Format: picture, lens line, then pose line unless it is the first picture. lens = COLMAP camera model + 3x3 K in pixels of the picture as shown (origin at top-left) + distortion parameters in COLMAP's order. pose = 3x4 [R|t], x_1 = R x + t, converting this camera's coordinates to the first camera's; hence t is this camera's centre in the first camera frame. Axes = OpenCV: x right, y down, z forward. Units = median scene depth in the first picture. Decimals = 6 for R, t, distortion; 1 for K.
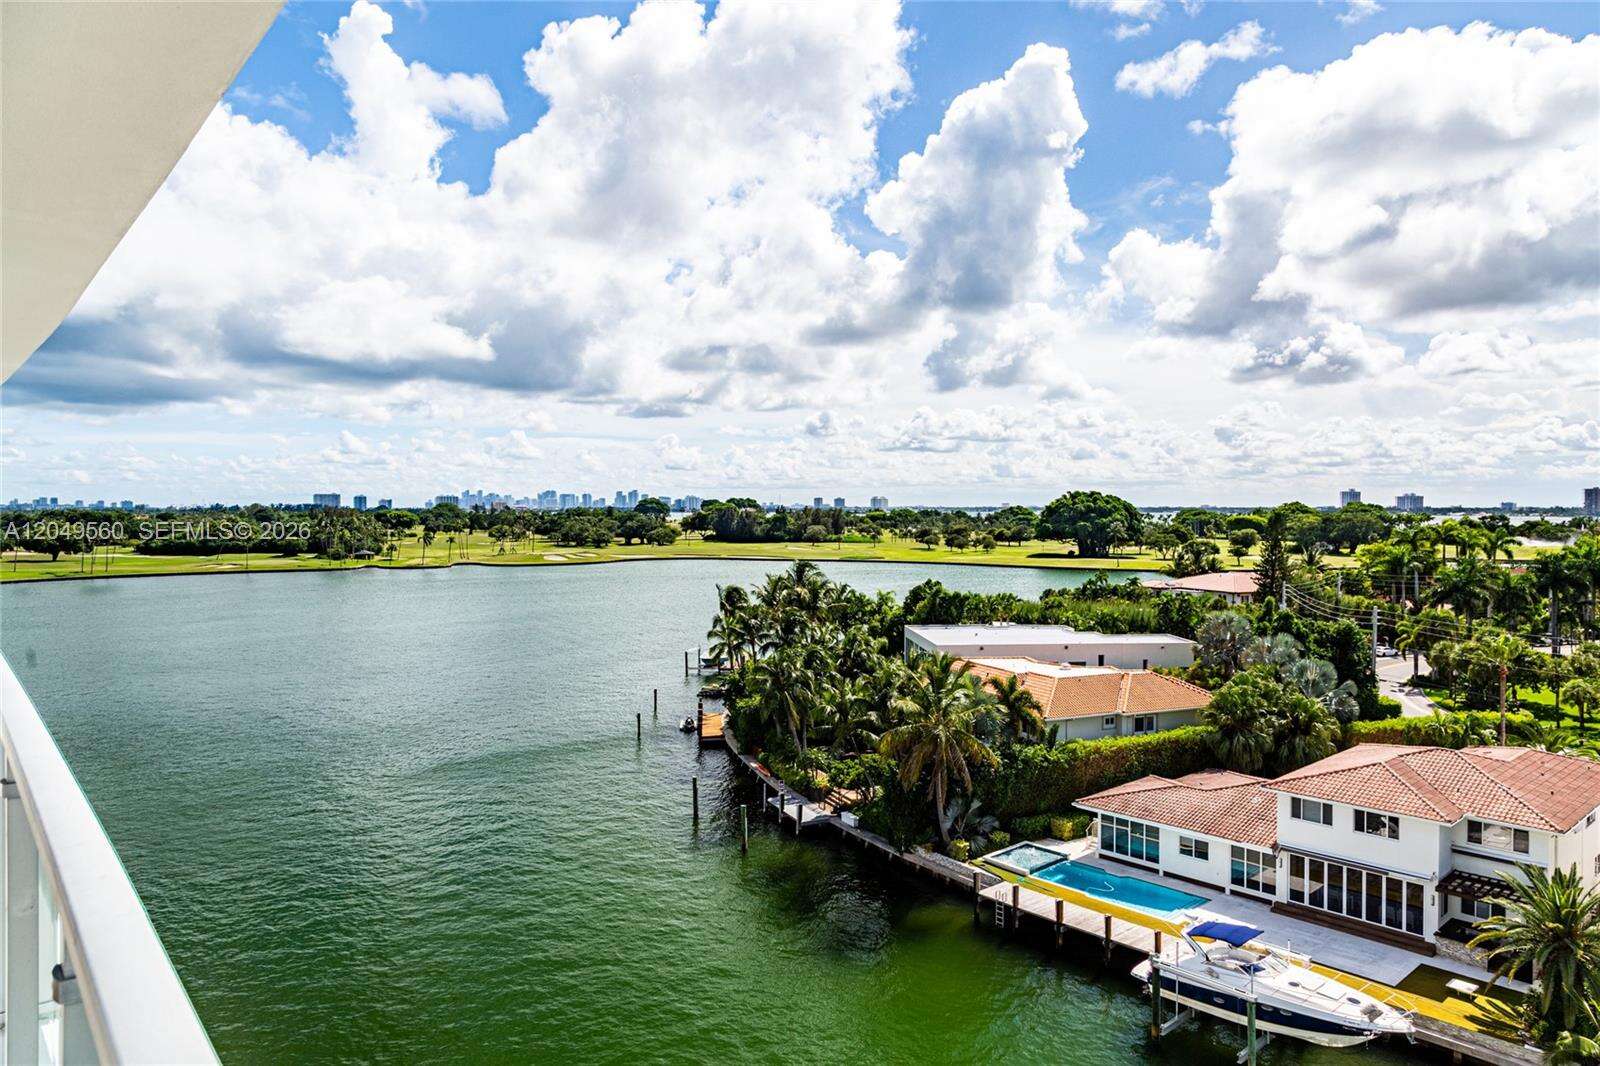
lens RADIAL K [[1069.8, 0, 810.4], [0, 1069.8, 542.4], [0, 0, 1]] dist [0.007203, 0.001686]
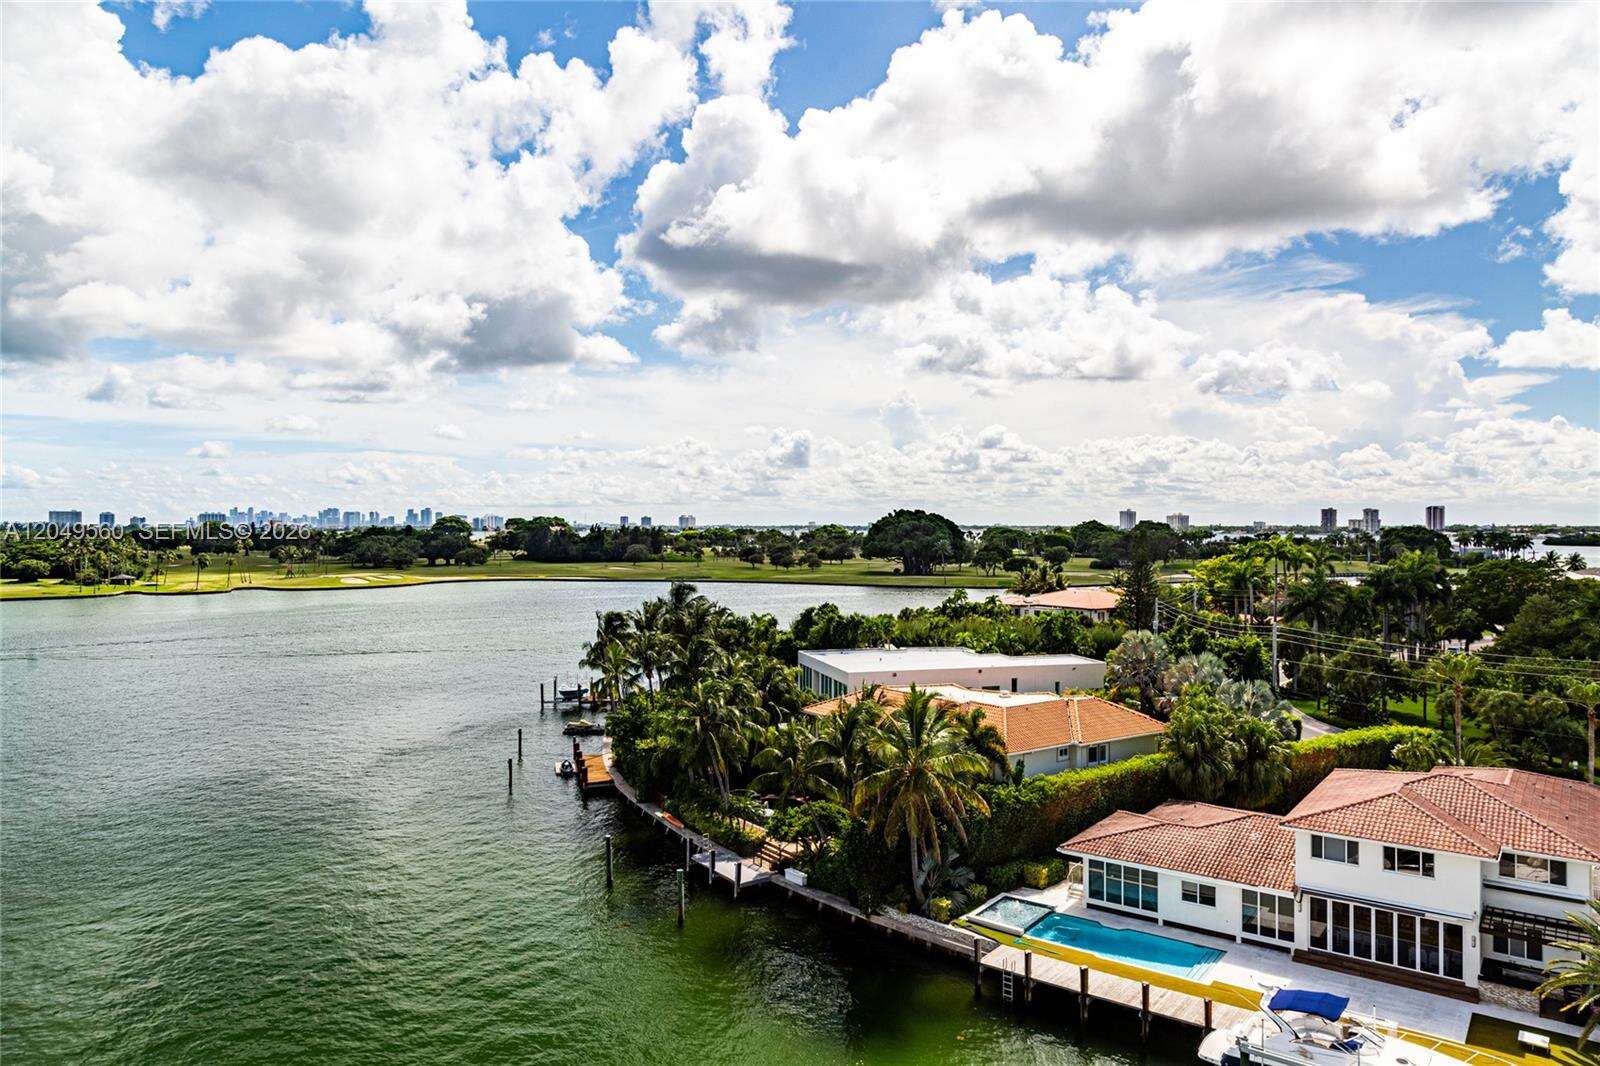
lens RADIAL K [[1069.8, 0, 810.4], [0, 1069.8, 542.4], [0, 0, 1]] dist [0.007203, 0.001686]
pose [[0.983081, -0.003453, 0.183137, -0.112043], [0.006652, 0.999836, -0.016858, -0.001989], [-0.183049, 0.017791, 0.982943, 0.125514]]
